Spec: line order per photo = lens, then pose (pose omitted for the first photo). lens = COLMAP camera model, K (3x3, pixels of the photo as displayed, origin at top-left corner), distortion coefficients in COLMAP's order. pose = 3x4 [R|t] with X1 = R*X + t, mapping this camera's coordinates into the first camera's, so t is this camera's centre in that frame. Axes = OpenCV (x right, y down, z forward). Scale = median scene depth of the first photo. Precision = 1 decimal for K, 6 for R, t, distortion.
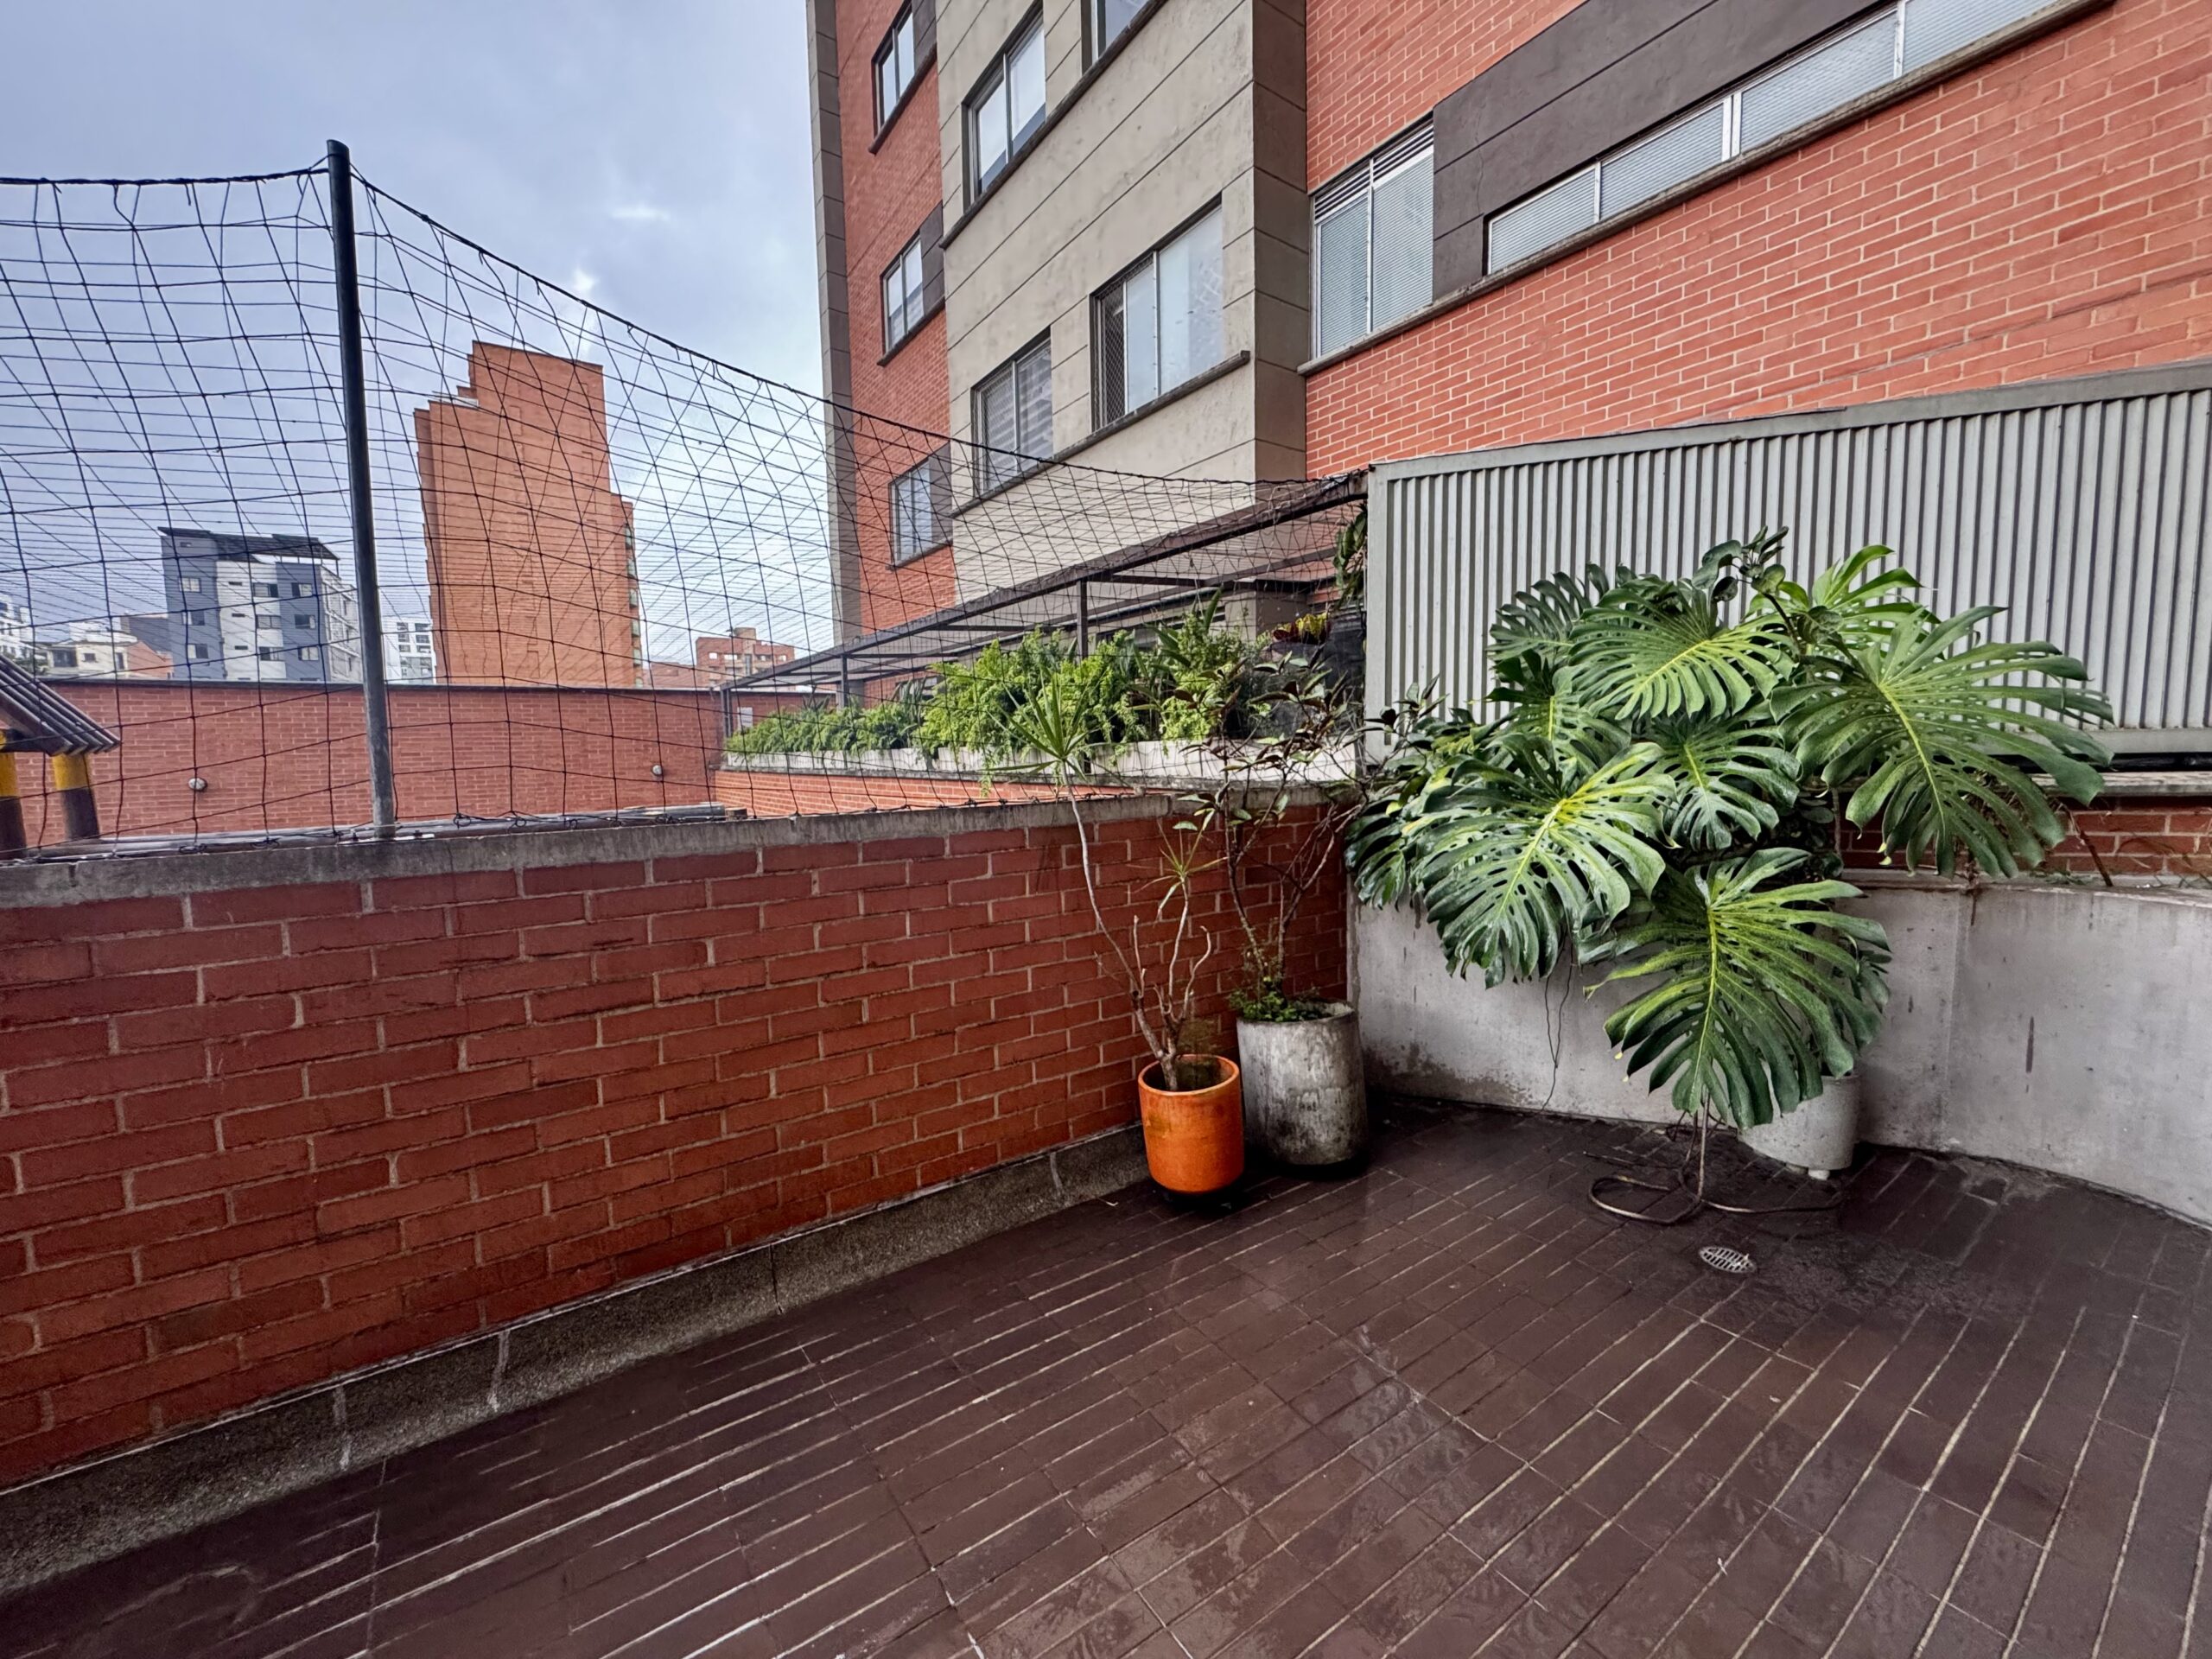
lens RADIAL K [[886.7, 0, 1105.2], [0, 886.7, 826.6], [0, 0, 1]] dist [-0.002286, 0.000540]
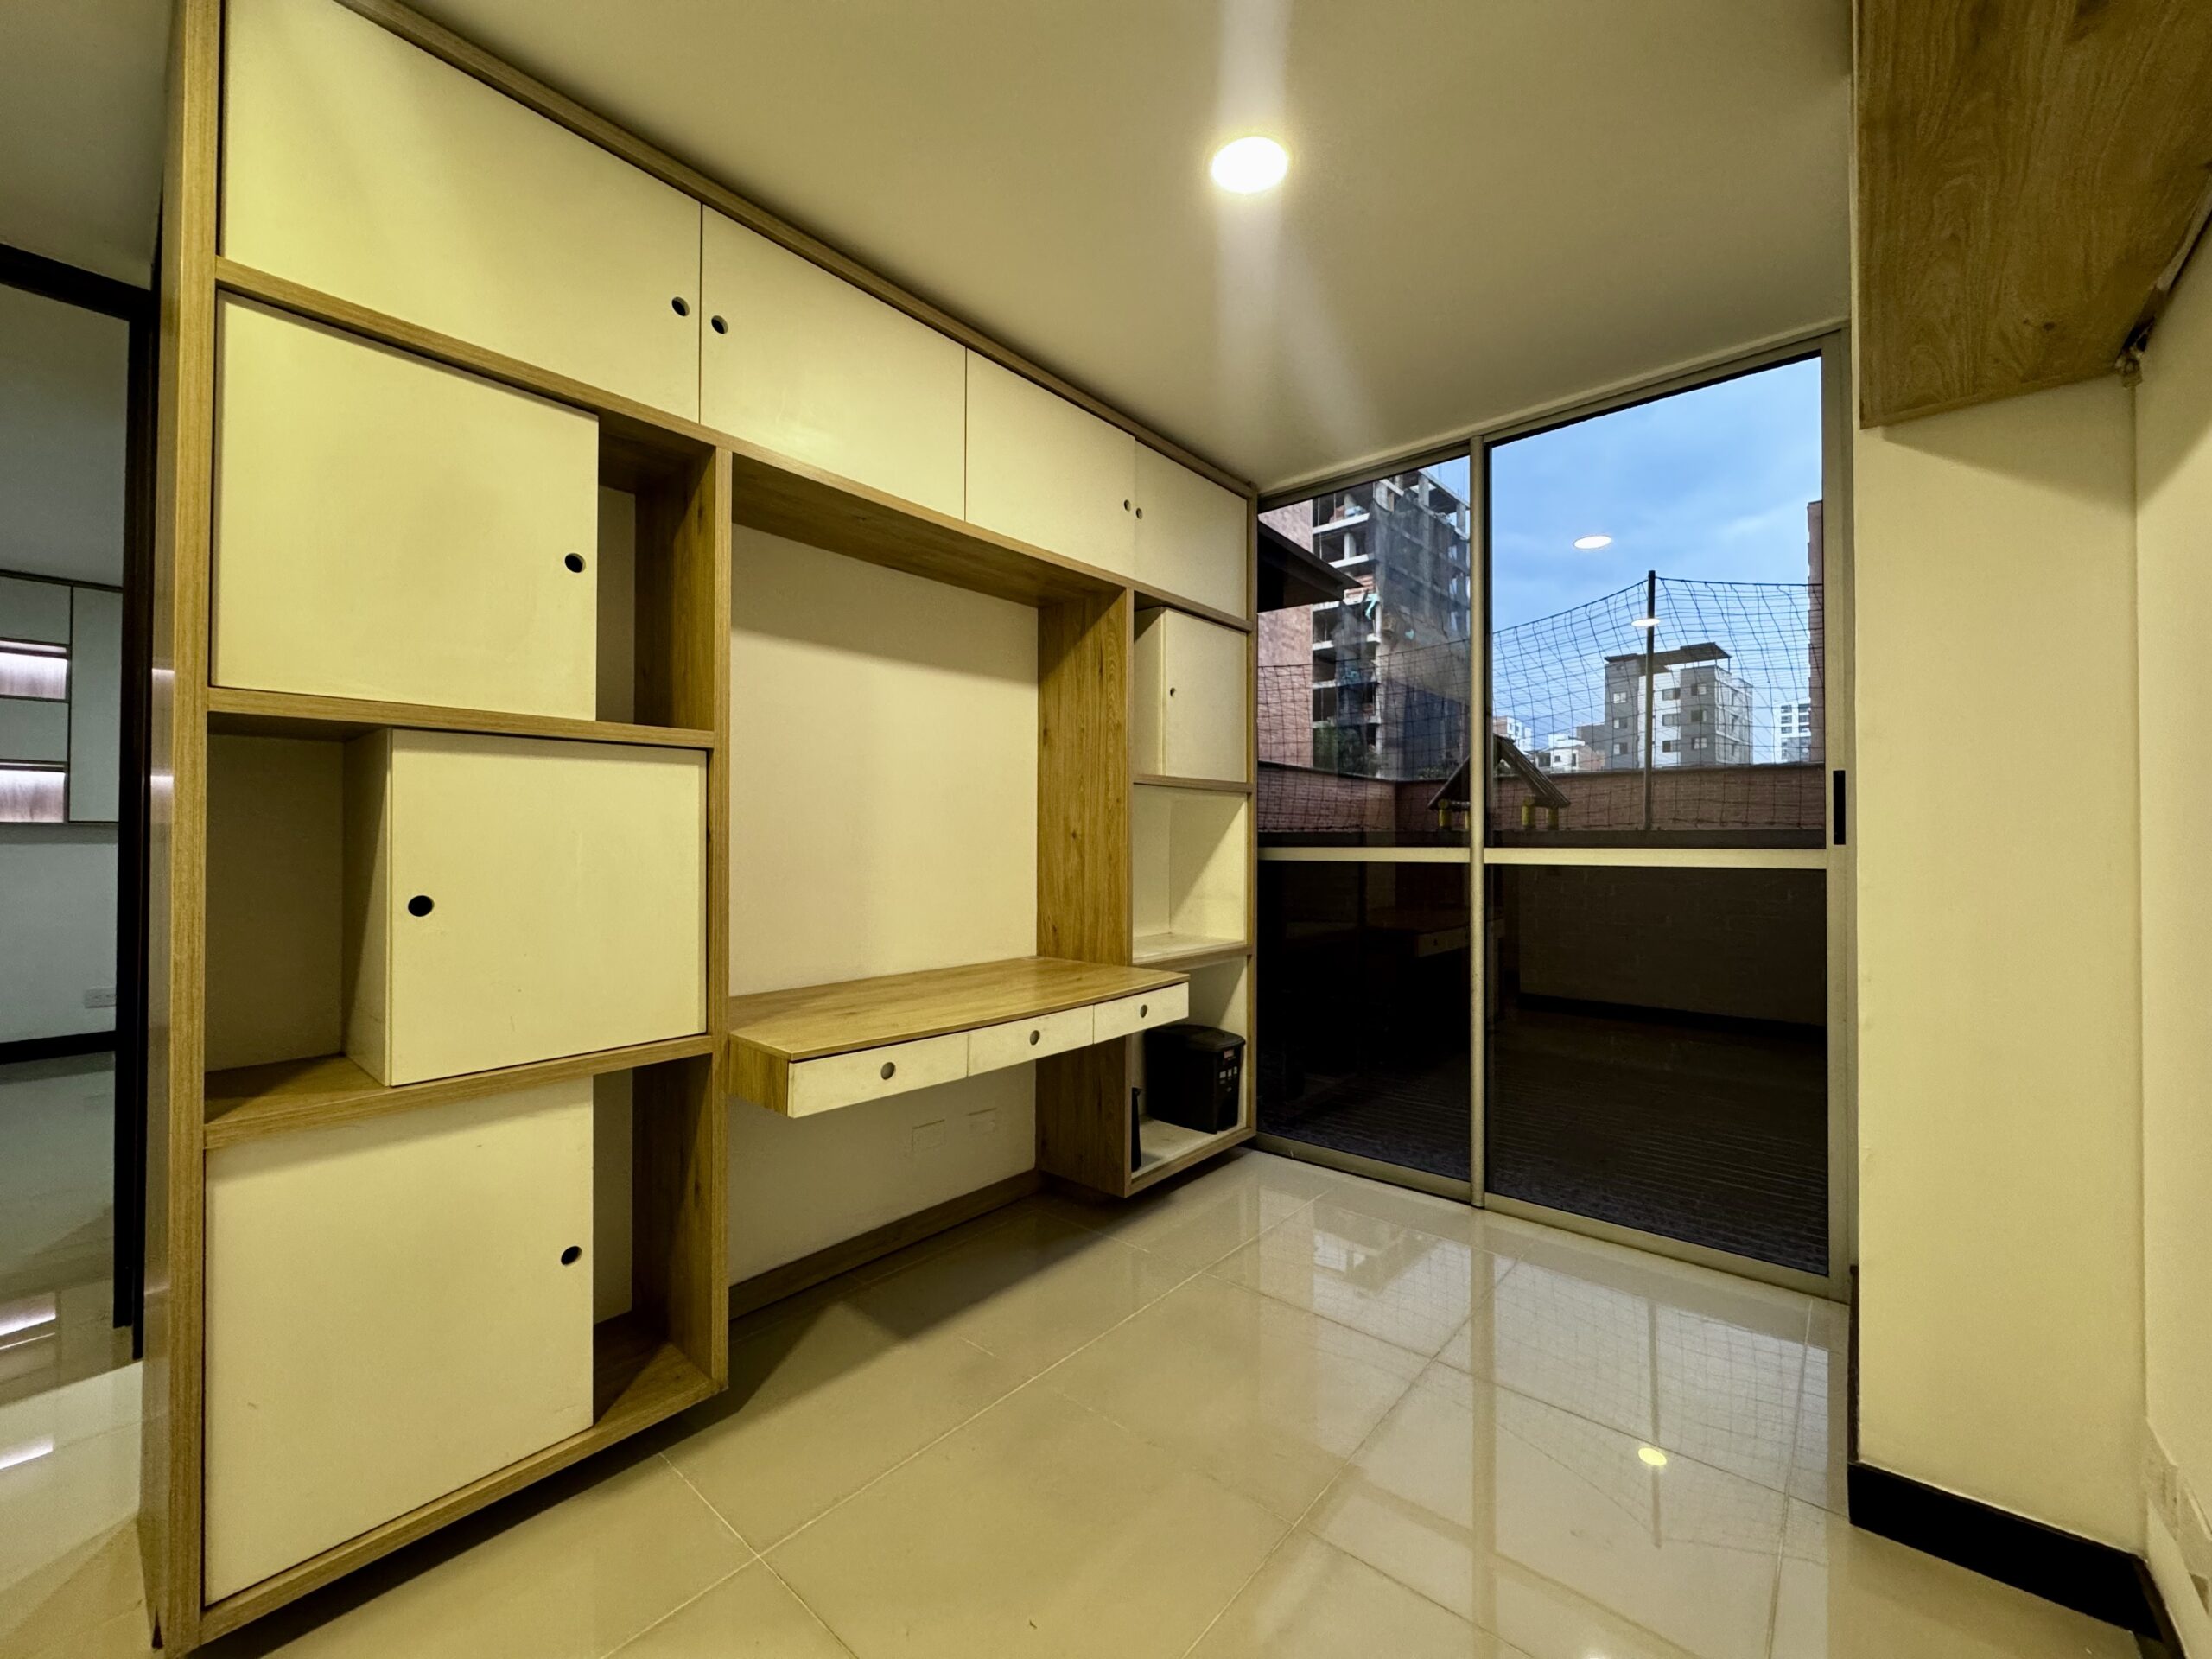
lens RADIAL K [[886.7, 0, 1105.2], [0, 886.7, 826.6], [0, 0, 1]] dist [-0.002286, 0.000540]
pose [[0.248555, 0.008485, -0.968581, 0.981438], [-0.094243, 0.995429, -0.015464, 0.155468], [0.964022, 0.095126, 0.248219, -0.800348]]
